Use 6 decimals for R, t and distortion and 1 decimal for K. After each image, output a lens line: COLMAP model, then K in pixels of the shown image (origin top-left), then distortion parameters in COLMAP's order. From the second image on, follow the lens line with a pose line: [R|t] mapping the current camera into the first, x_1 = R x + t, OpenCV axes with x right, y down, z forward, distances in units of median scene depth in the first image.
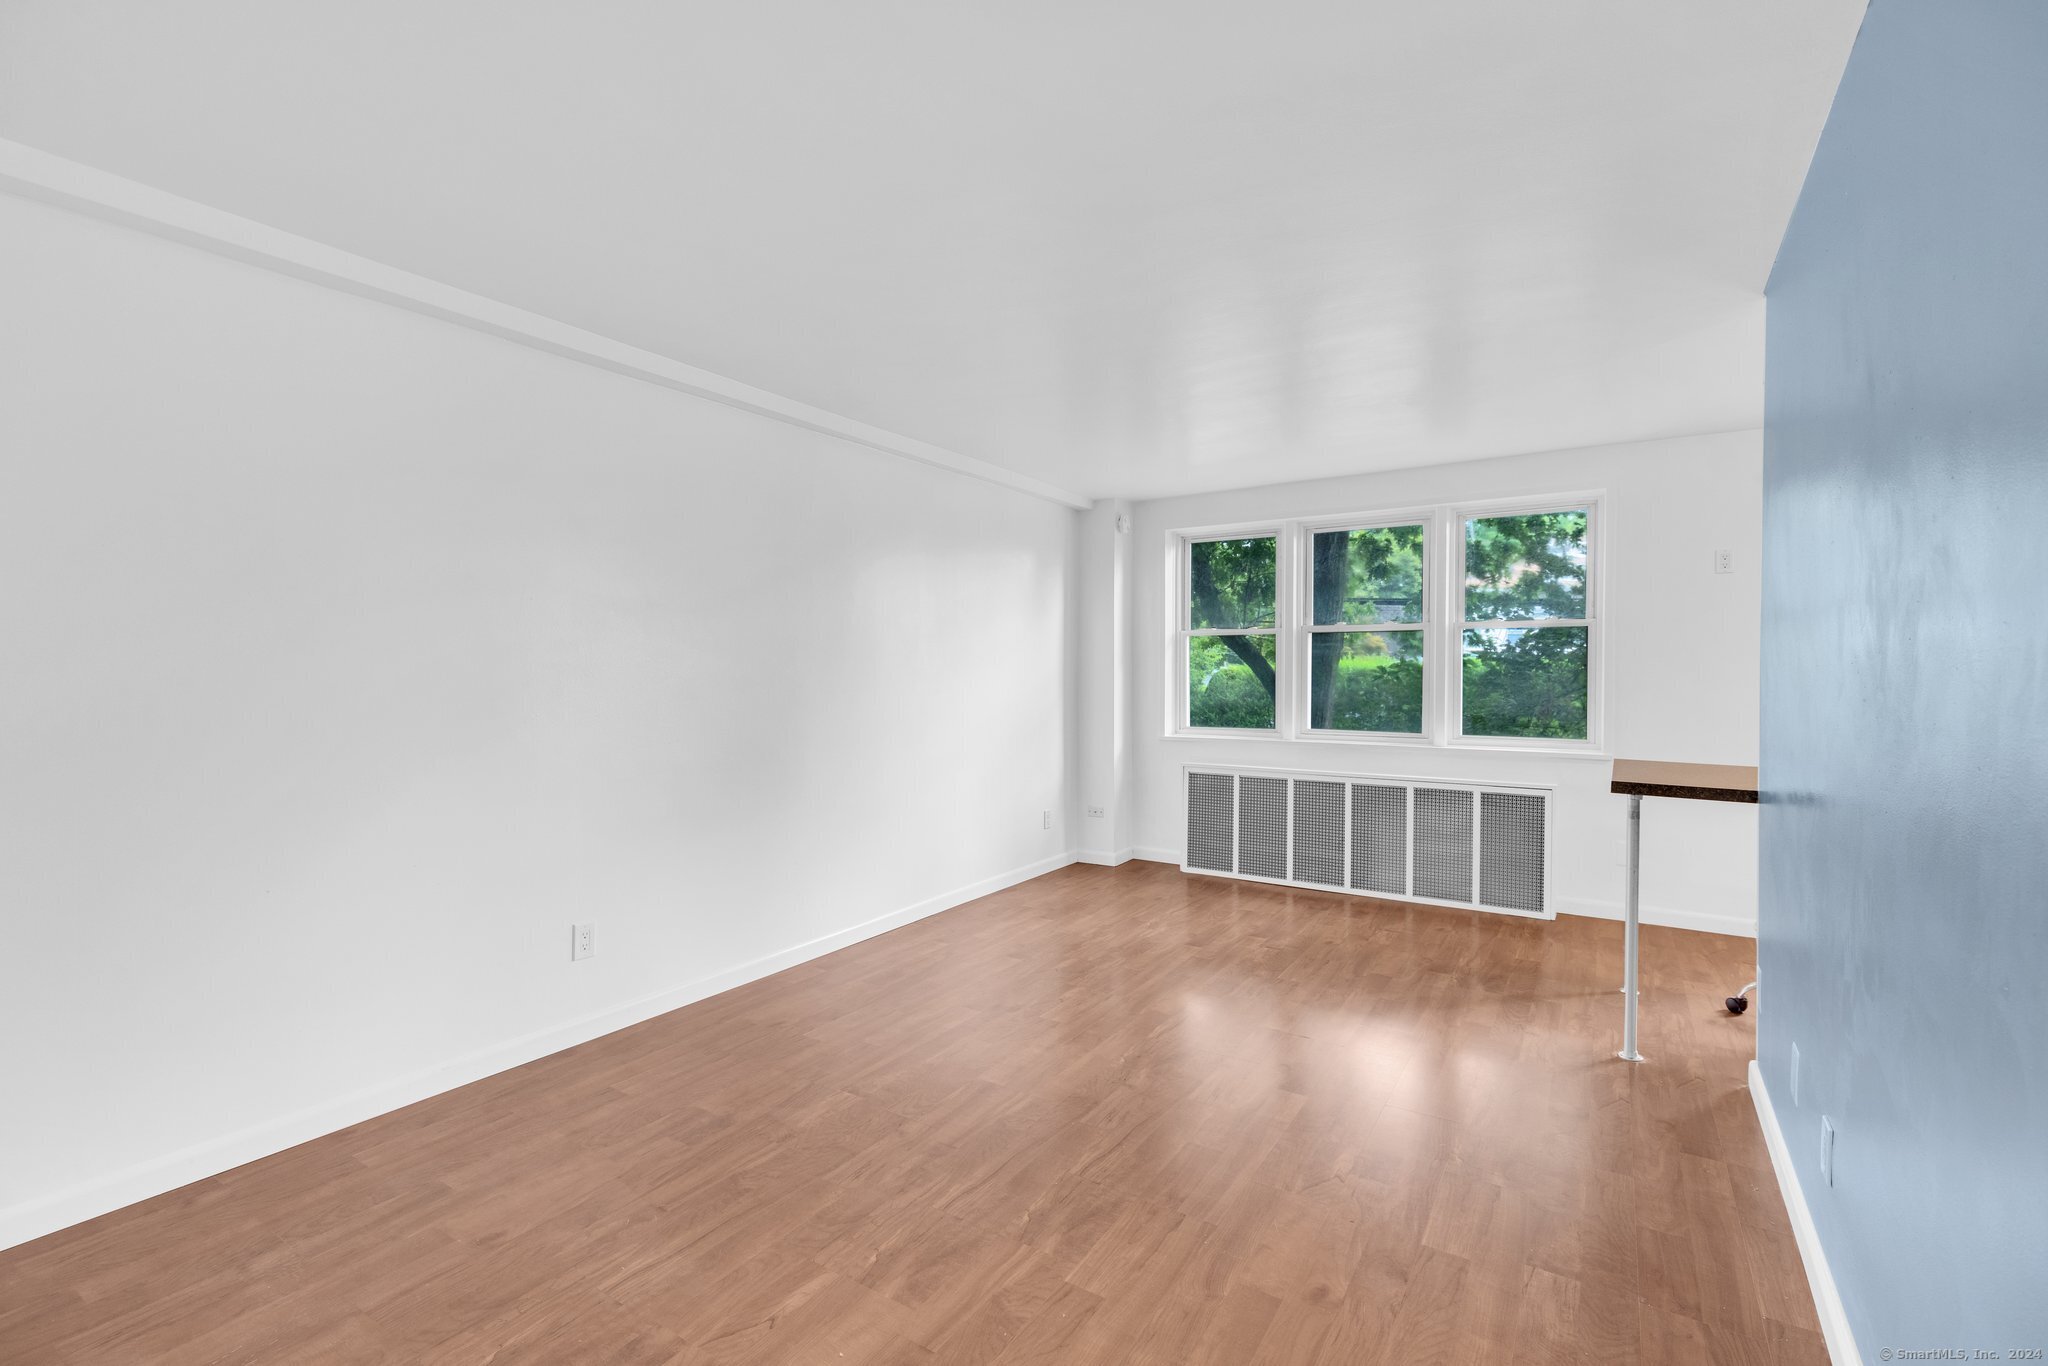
lens RADIAL K [[915.1, 0, 1024.7], [0, 915.1, 689.7], [0, 0, 1]] dist [0.009393, 0.000096]
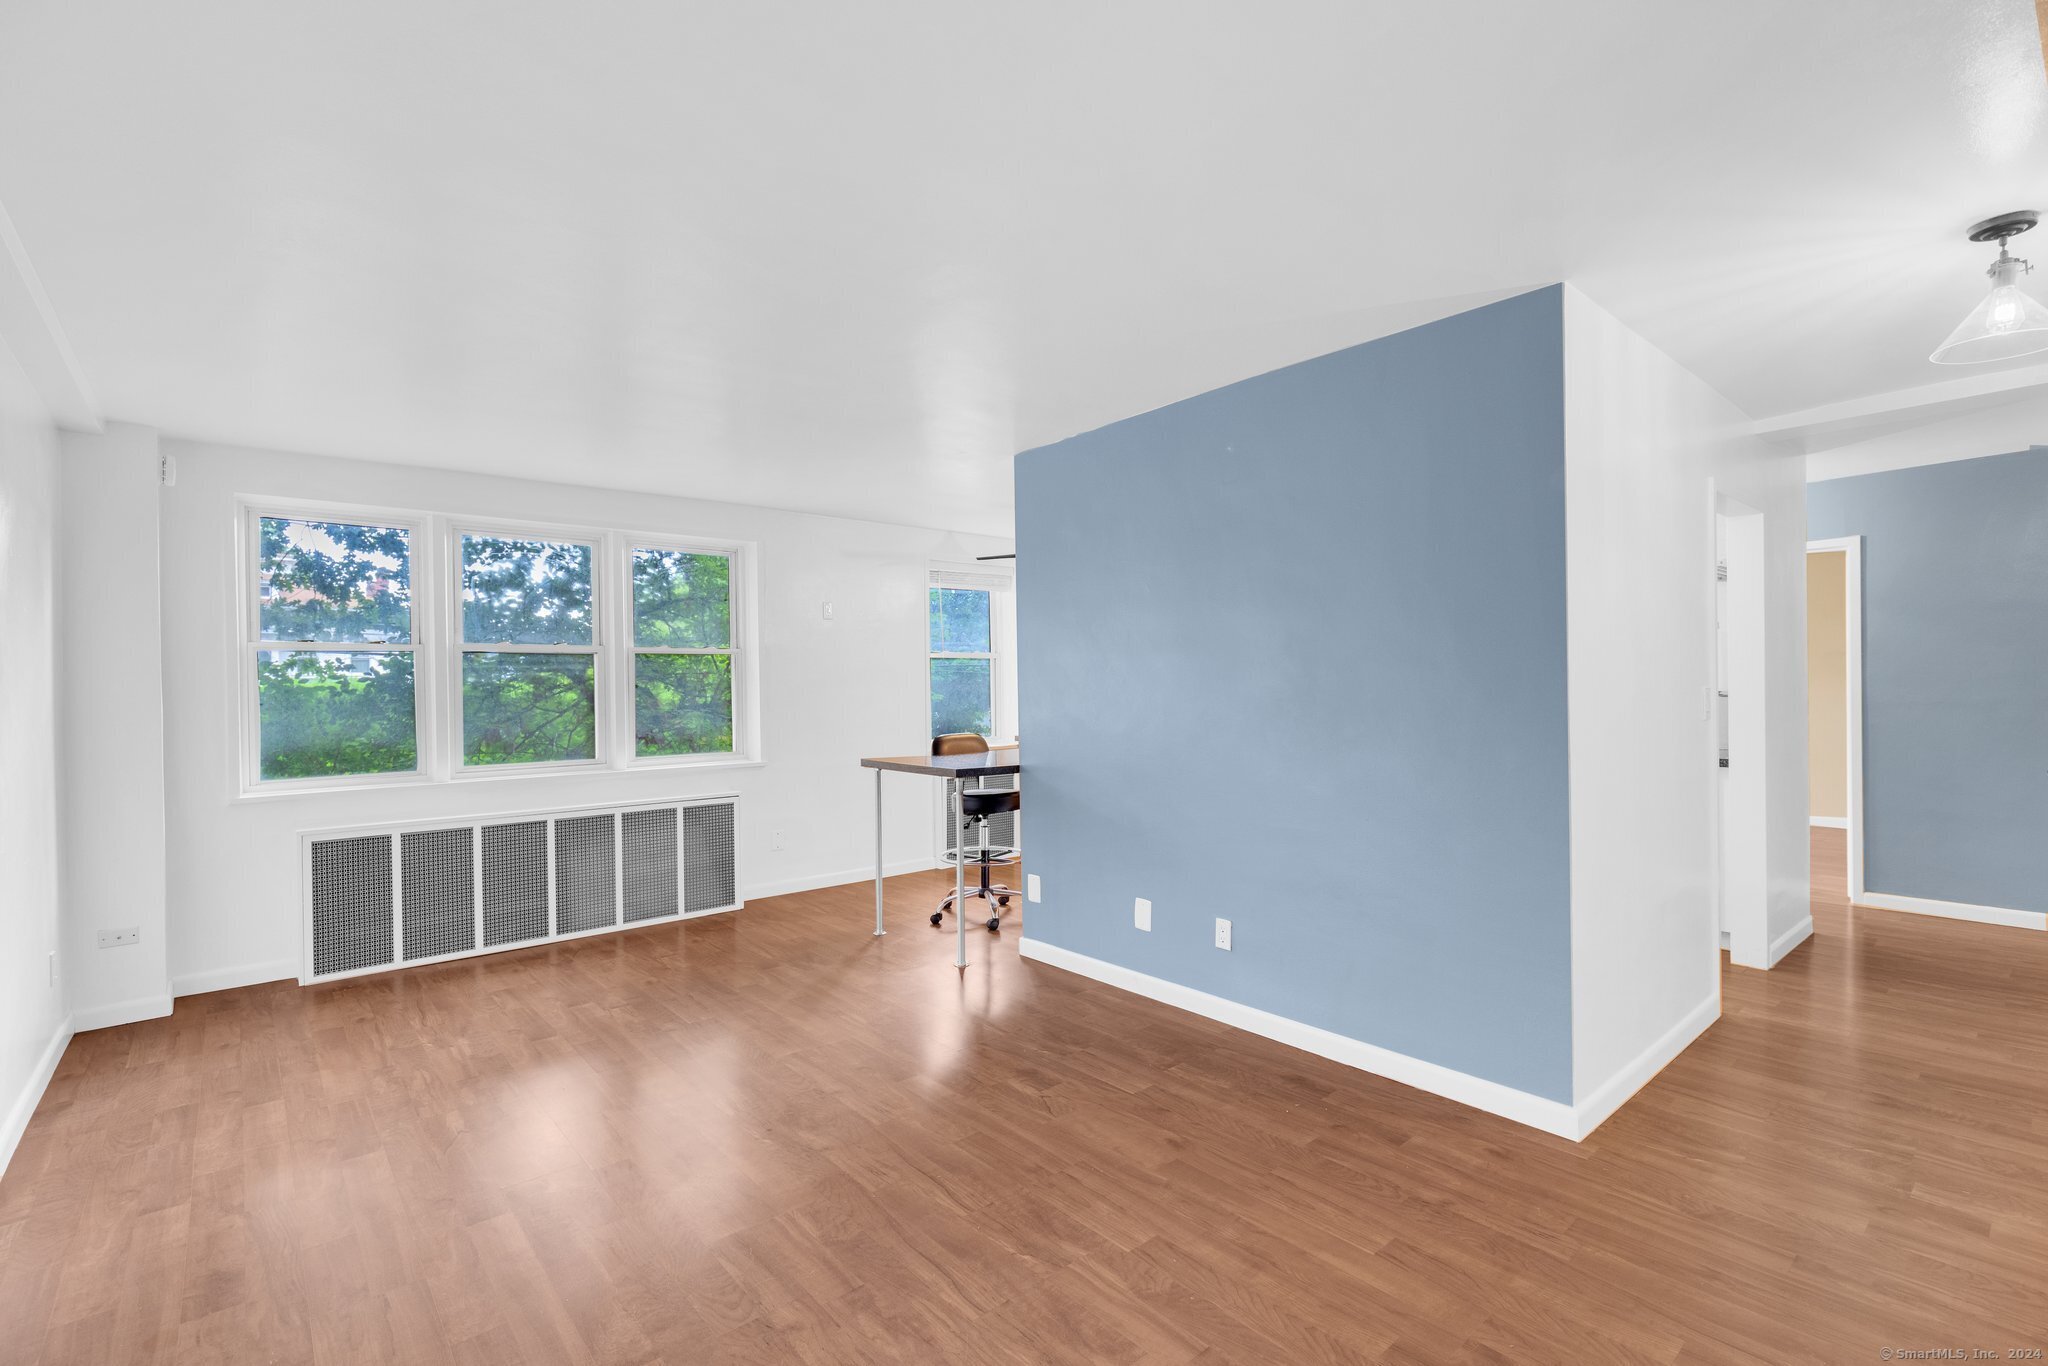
lens RADIAL K [[915.1, 0, 1020.6], [0, 915.1, 678.0], [0, 0, 1]] dist [0.009393, 0.000096]
pose [[0.288957, 0.006409, 0.957321, -0.493176], [0.036186, 0.999190, -0.017612, -0.006162], [-0.956658, 0.039731, 0.288491, 0.377124]]
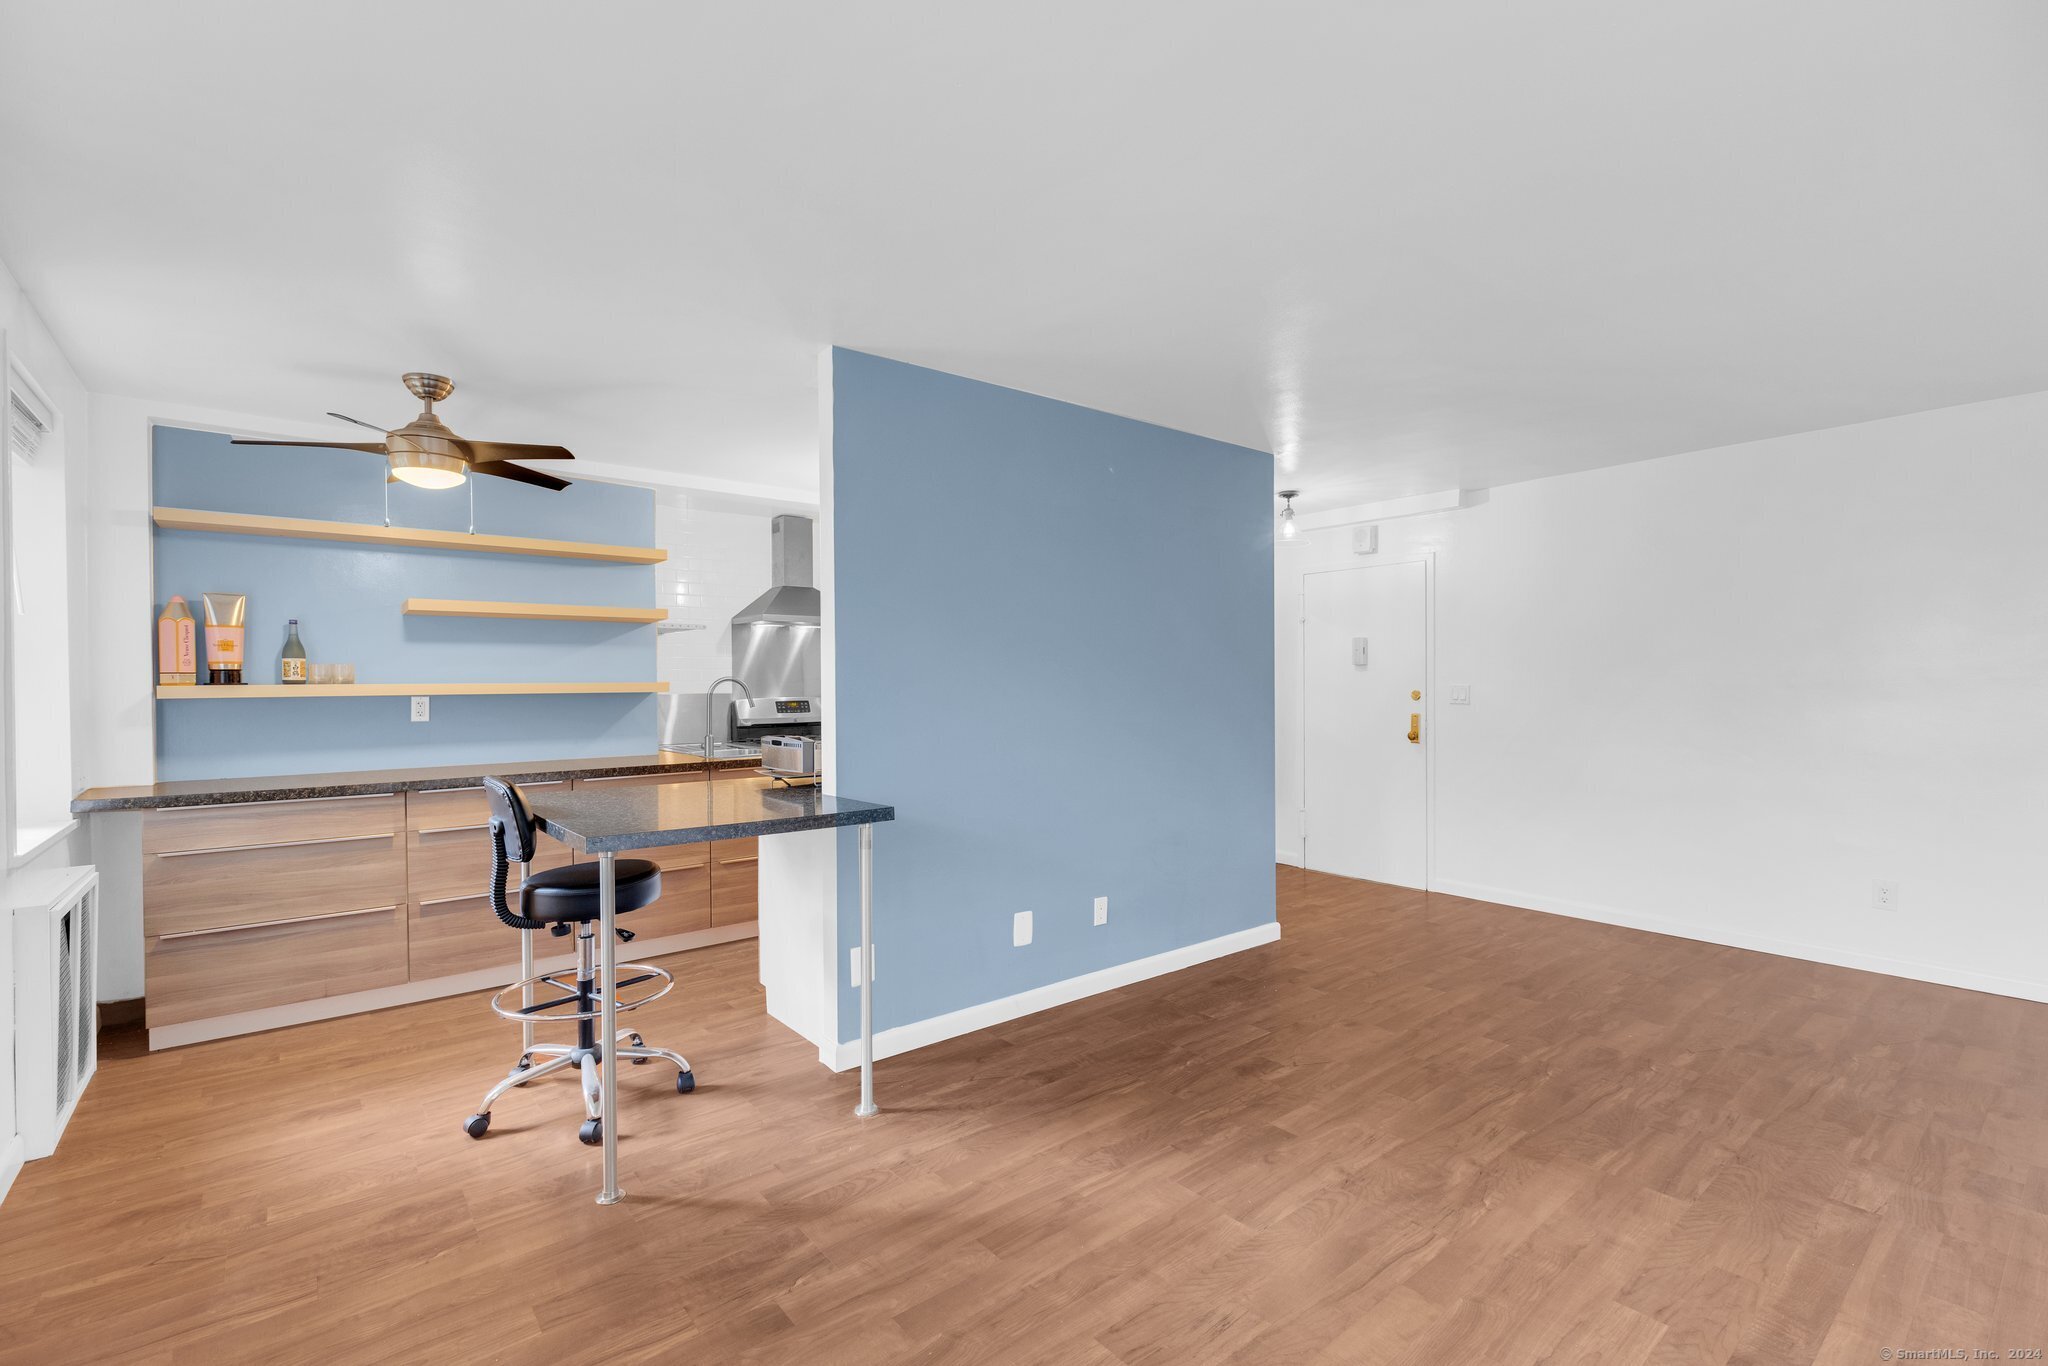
lens RADIAL K [[915.1, 0, 1029.7], [0, 915.1, 679.8], [0, 0, 1]] dist [0.009393, 0.000096]
pose [[-0.952397, 0.001600, 0.304857, 0.175108], [0.009592, 0.999648, 0.024719, -0.034491], [-0.304710, 0.026466, -0.952077, 1.366936]]
